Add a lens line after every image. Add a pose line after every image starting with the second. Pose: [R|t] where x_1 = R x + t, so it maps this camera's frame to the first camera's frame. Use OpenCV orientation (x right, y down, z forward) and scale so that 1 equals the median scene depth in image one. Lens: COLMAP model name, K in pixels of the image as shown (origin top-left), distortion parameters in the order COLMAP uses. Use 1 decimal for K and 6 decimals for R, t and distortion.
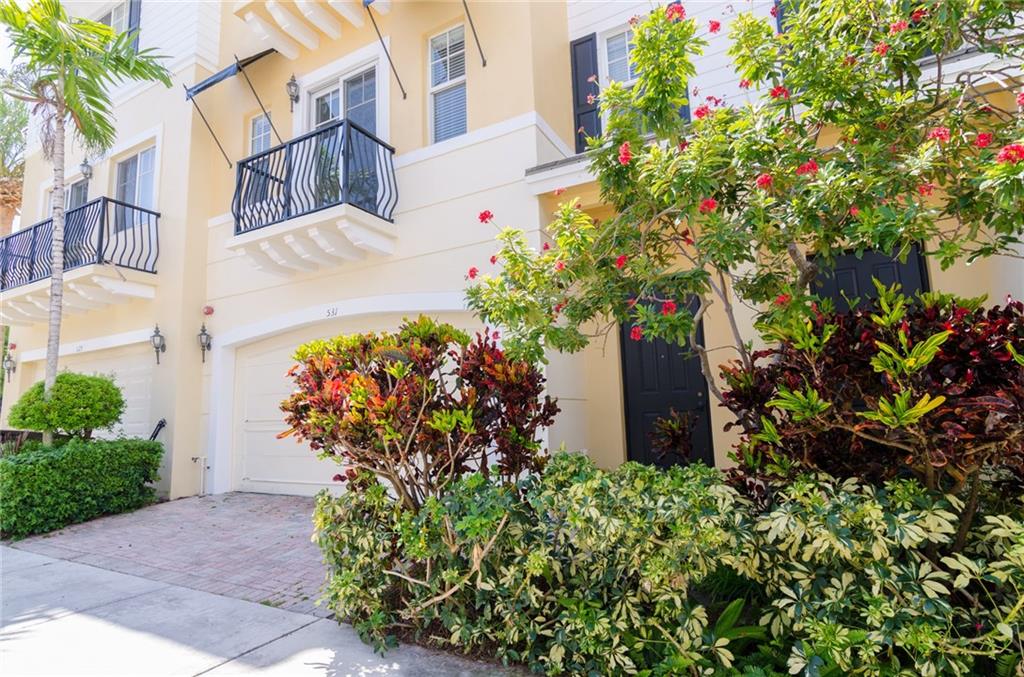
lens RADIAL K [[529.9, 0, 511.0], [0, 529.9, 343.0], [0, 0, 1]] dist [-0.002322, -0.000023]
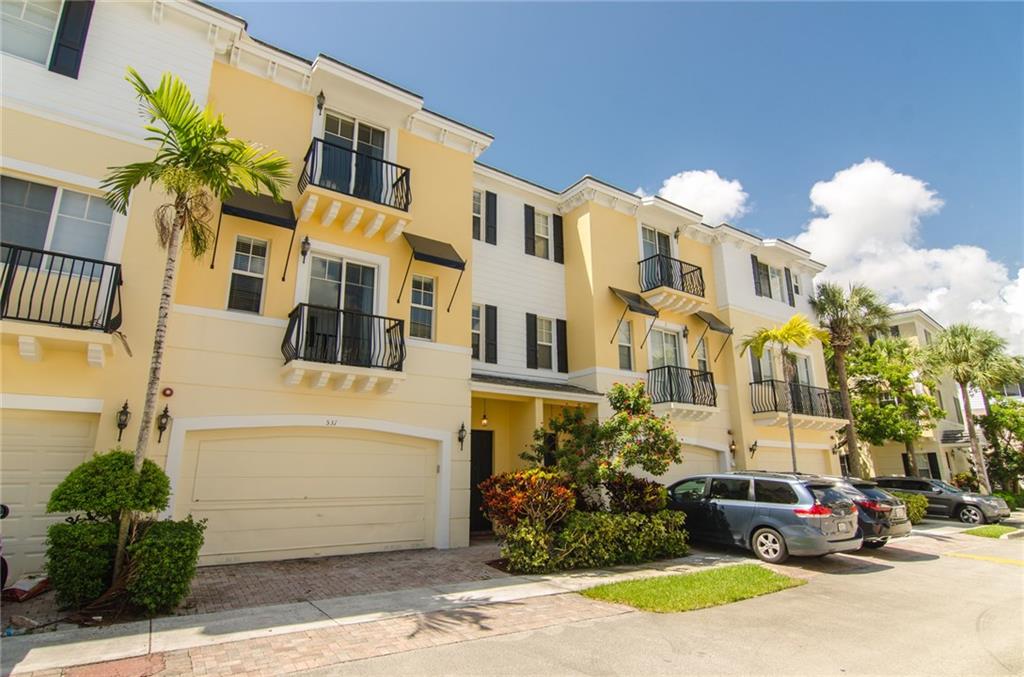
lens RADIAL K [[529.9, 0, 511.0], [0, 529.9, 343.0], [0, 0, 1]] dist [-0.002322, -0.000023]
pose [[0.458132, 0.246849, 0.853921, -1.472465], [-0.129101, 0.968958, -0.210840, -0.028667], [-0.879459, -0.013650, 0.475779, -0.121174]]
